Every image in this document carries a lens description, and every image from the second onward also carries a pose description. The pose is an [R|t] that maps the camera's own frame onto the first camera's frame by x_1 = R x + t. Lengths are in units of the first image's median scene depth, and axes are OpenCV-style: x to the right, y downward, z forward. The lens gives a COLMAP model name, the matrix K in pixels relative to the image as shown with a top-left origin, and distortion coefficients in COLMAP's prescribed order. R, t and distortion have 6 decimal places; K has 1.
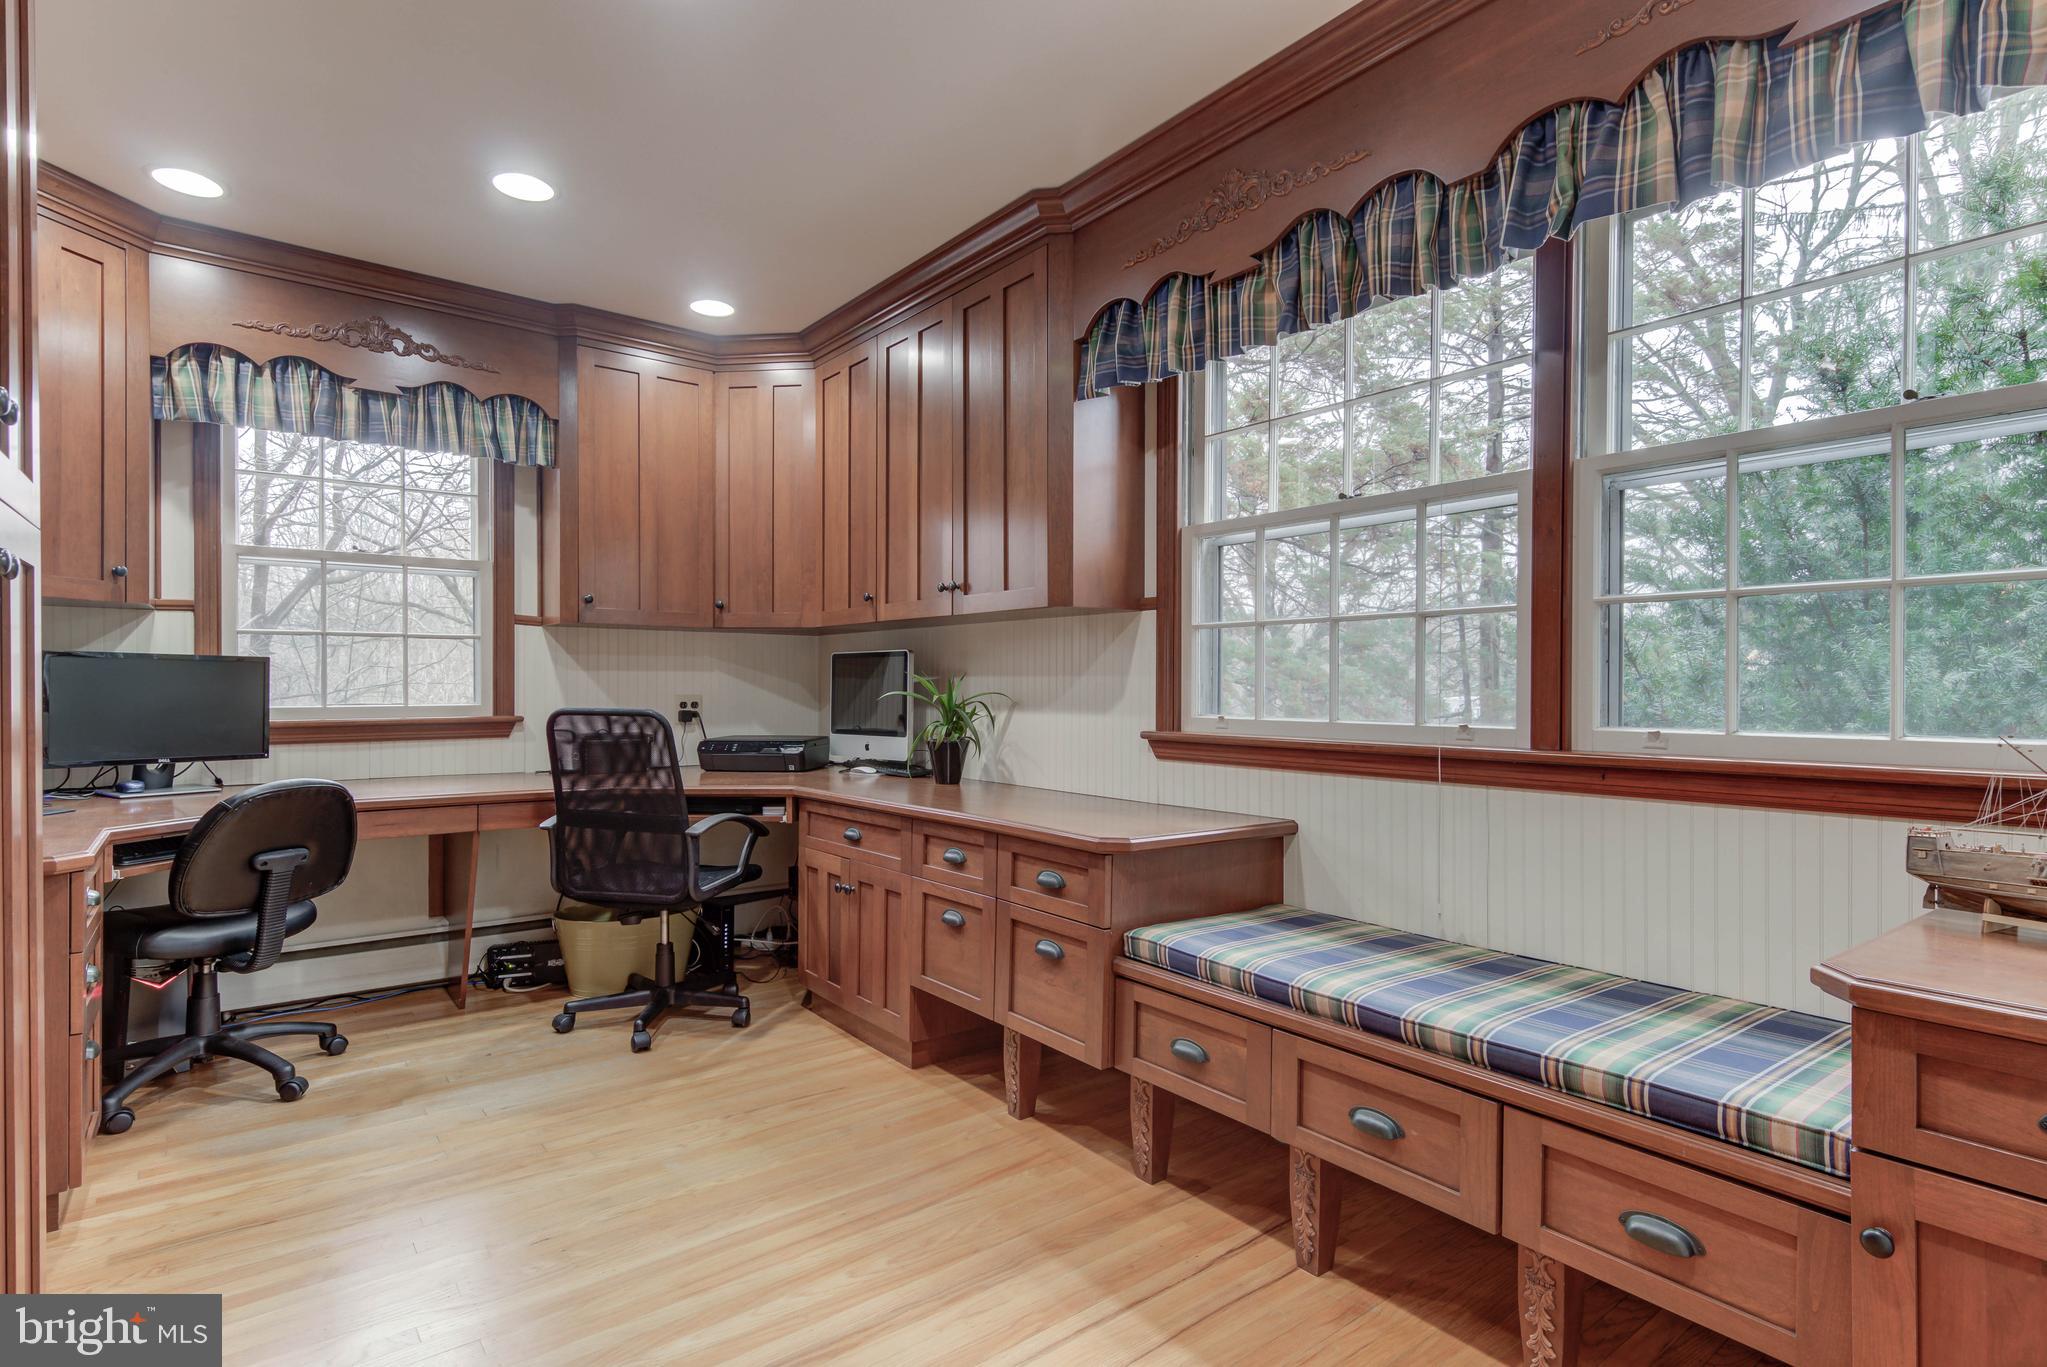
lens RADIAL K [[1025.8, 0, 1032.0], [0, 1025.8, 679.0], [0, 0, 1]] dist [0.023504, -0.008984]
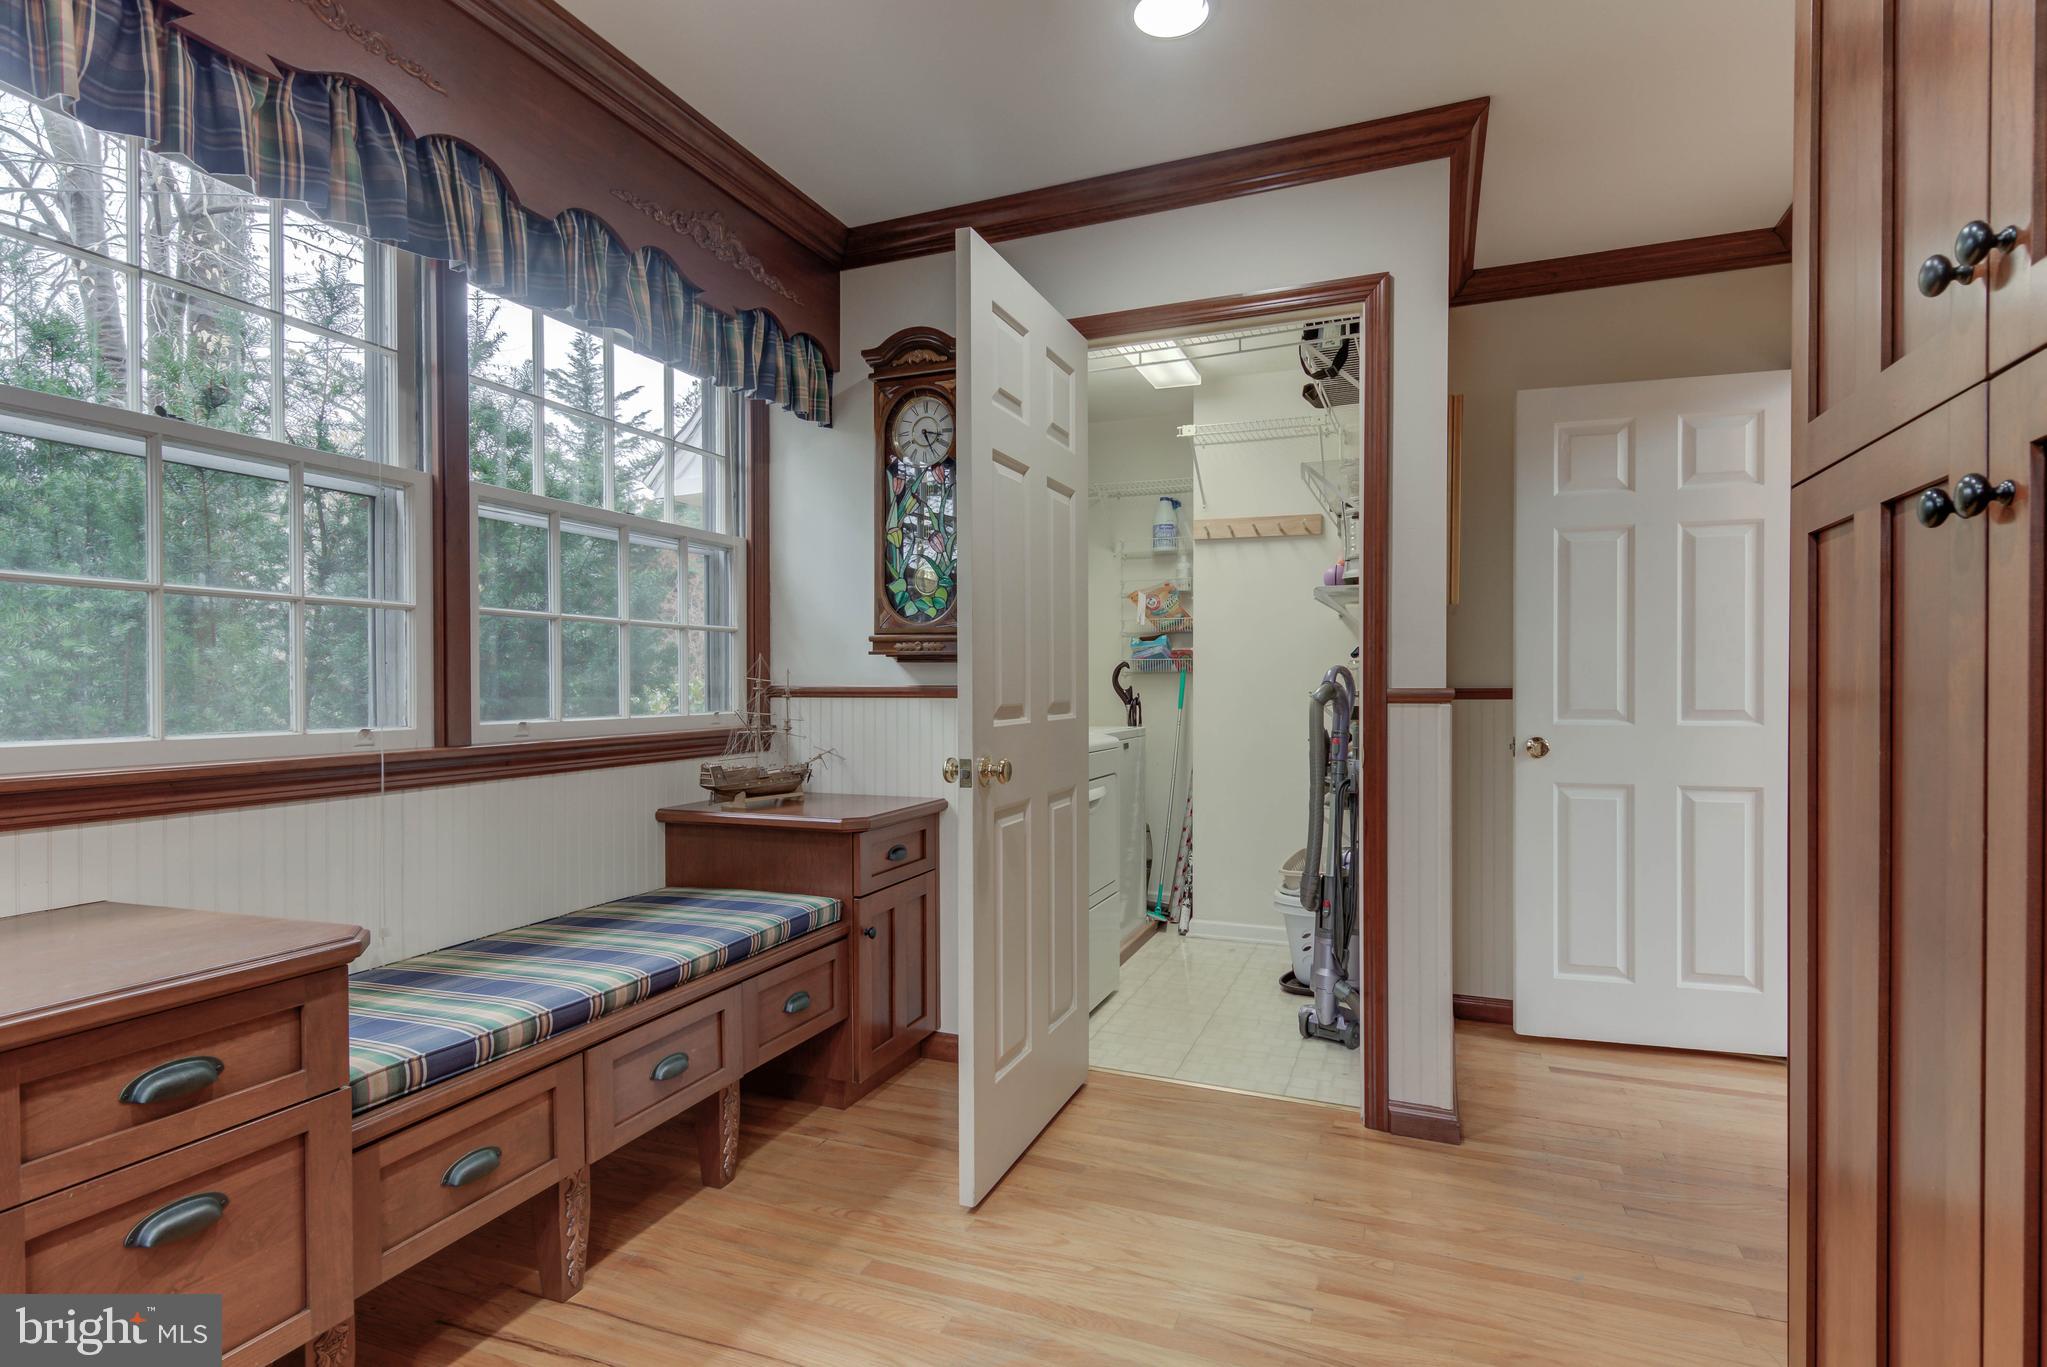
lens RADIAL K [[1025.8, 0, 1035.0], [0, 1025.8, 691.0], [0, 0, 1]] dist [0.023504, -0.008984]
pose [[-0.501851, 0.002037, 0.864952, -0.692175], [0.015165, 0.999864, 0.006444, 0.015212], [-0.864821, 0.016351, -0.501814, 0.999043]]
